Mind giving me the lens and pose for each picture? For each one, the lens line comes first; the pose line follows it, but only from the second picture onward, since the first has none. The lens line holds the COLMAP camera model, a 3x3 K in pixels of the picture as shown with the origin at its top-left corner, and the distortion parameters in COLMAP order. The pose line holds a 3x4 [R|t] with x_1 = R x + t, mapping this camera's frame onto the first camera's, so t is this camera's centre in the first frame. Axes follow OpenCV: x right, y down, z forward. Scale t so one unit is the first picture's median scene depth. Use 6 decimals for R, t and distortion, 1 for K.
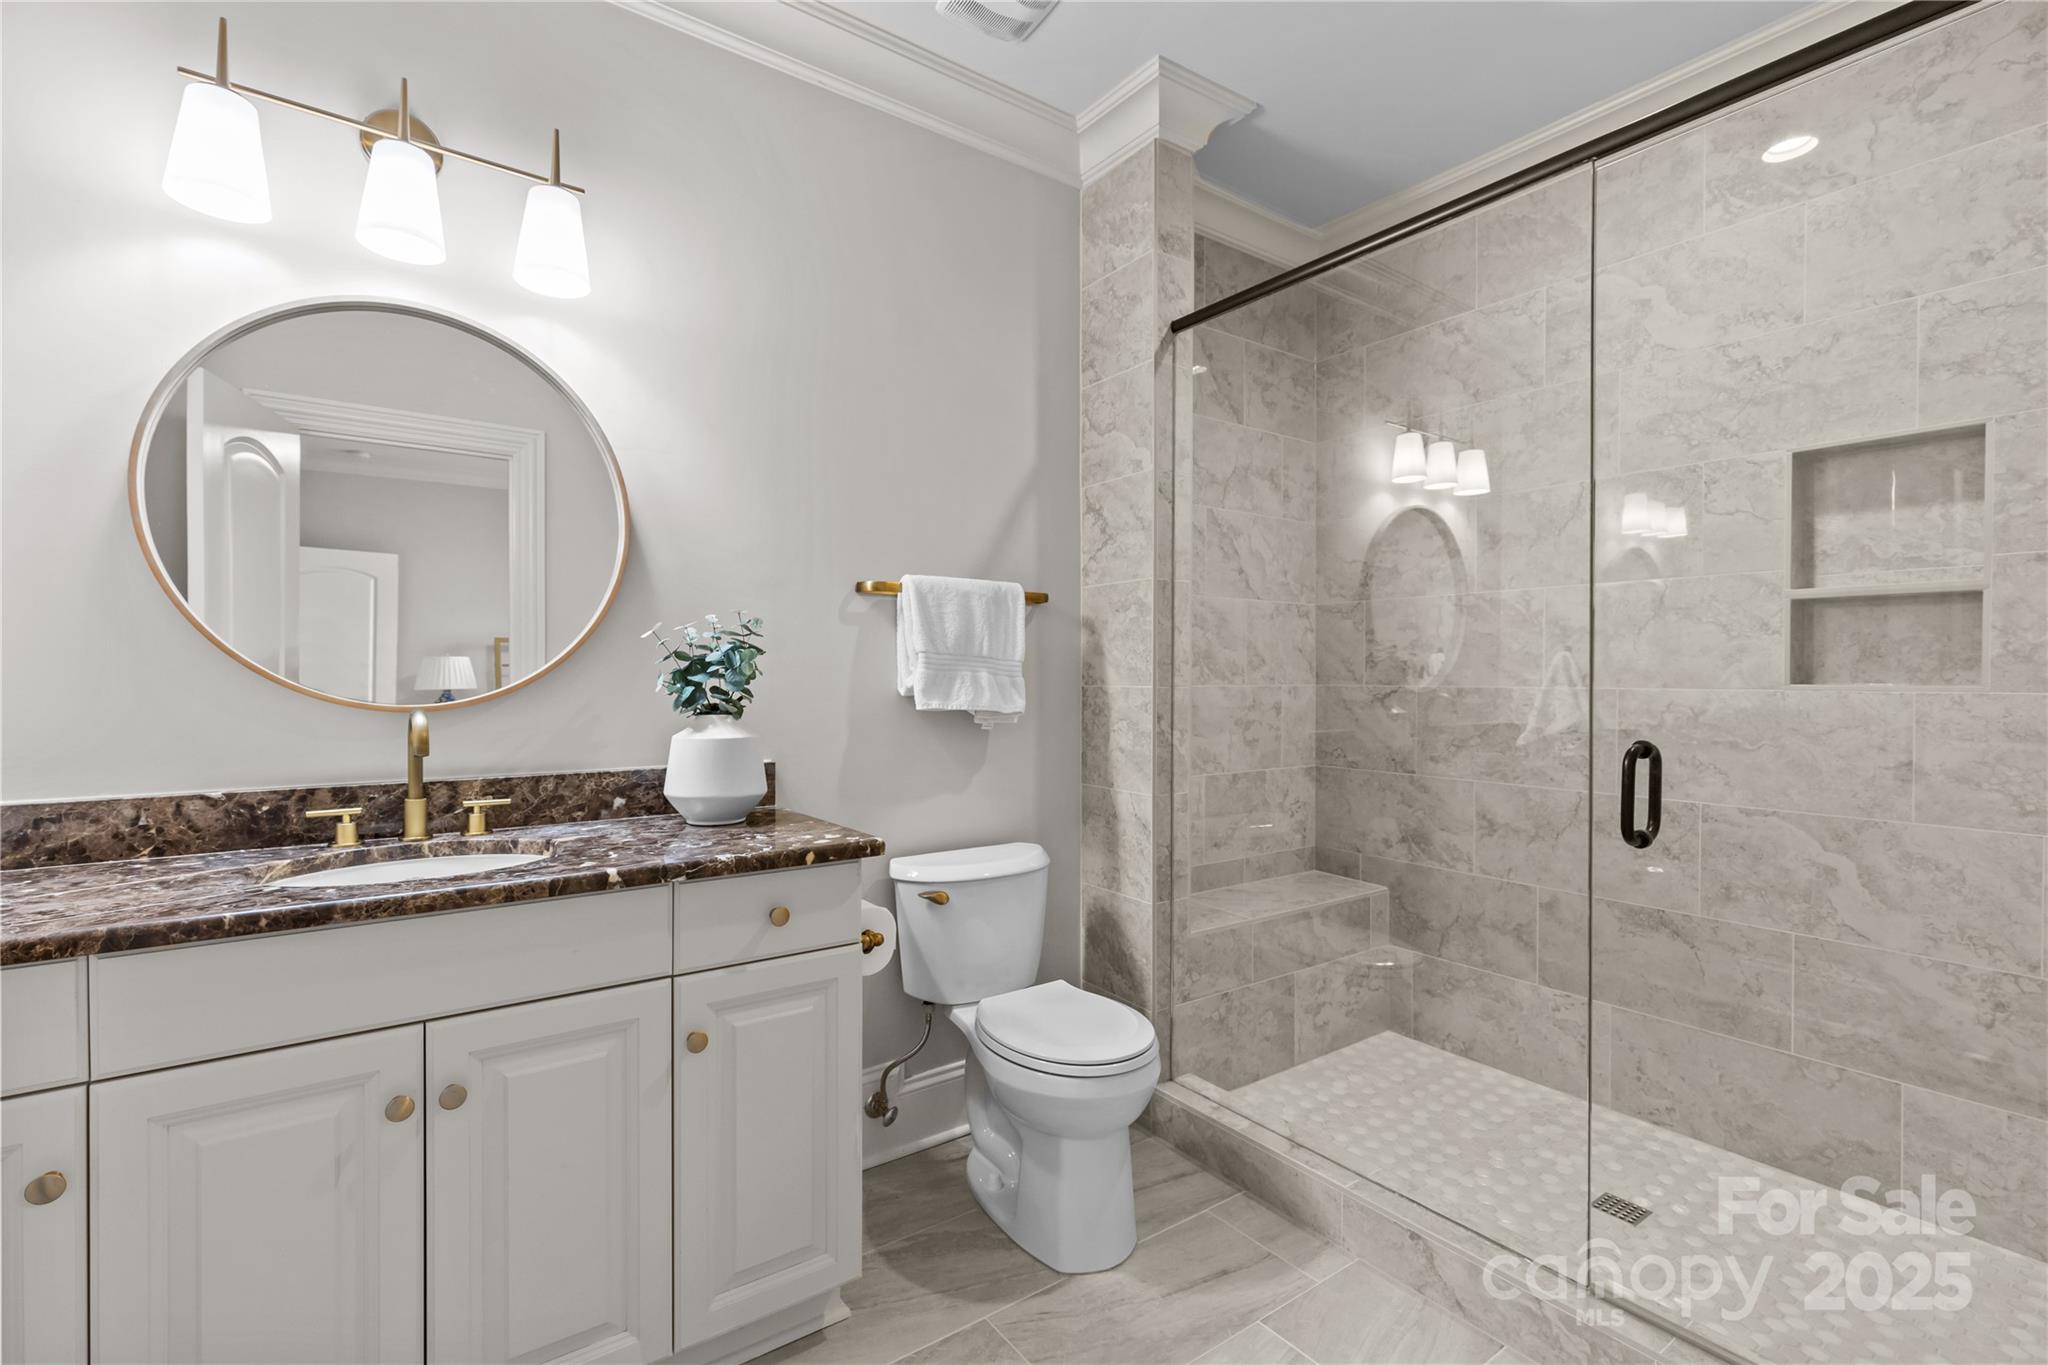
lens RADIAL K [[919.8, 0, 1015.2], [0, 919.8, 682.9], [0, 0, 1]] dist [0.014415, -0.000997]
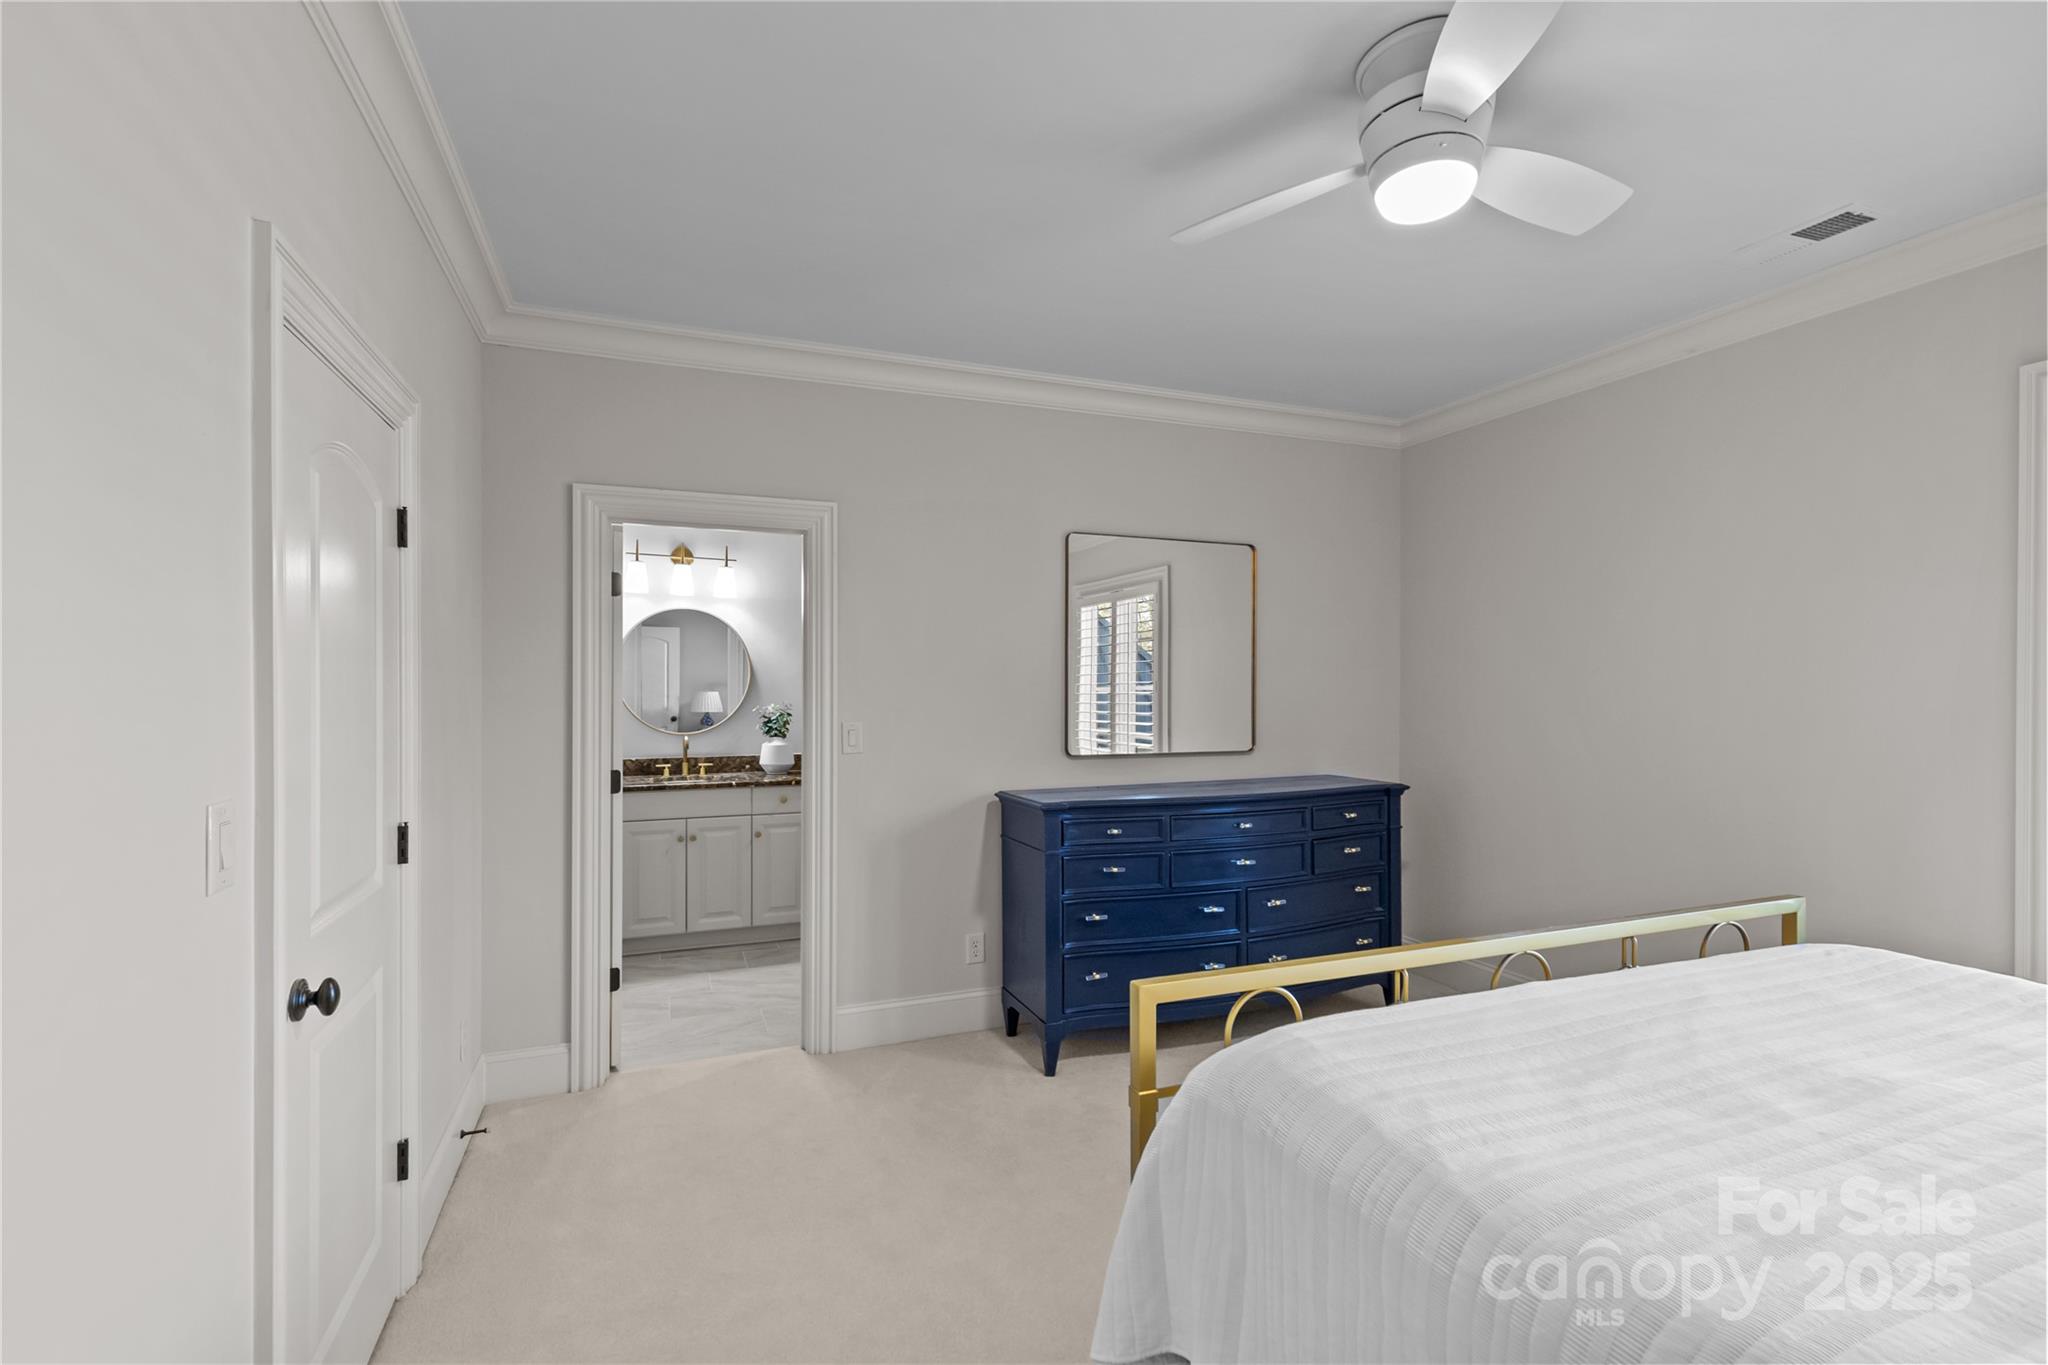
lens RADIAL K [[919.8, 0, 1028.5], [0, 919.8, 682.5], [0, 0, 1]] dist [0.014415, -0.000997]
pose [[0.974844, 0.001733, -0.222883, 1.200422], [-0.002649, 0.999989, -0.003809, -0.140331], [0.222874, 0.004304, 0.974838, -1.814792]]
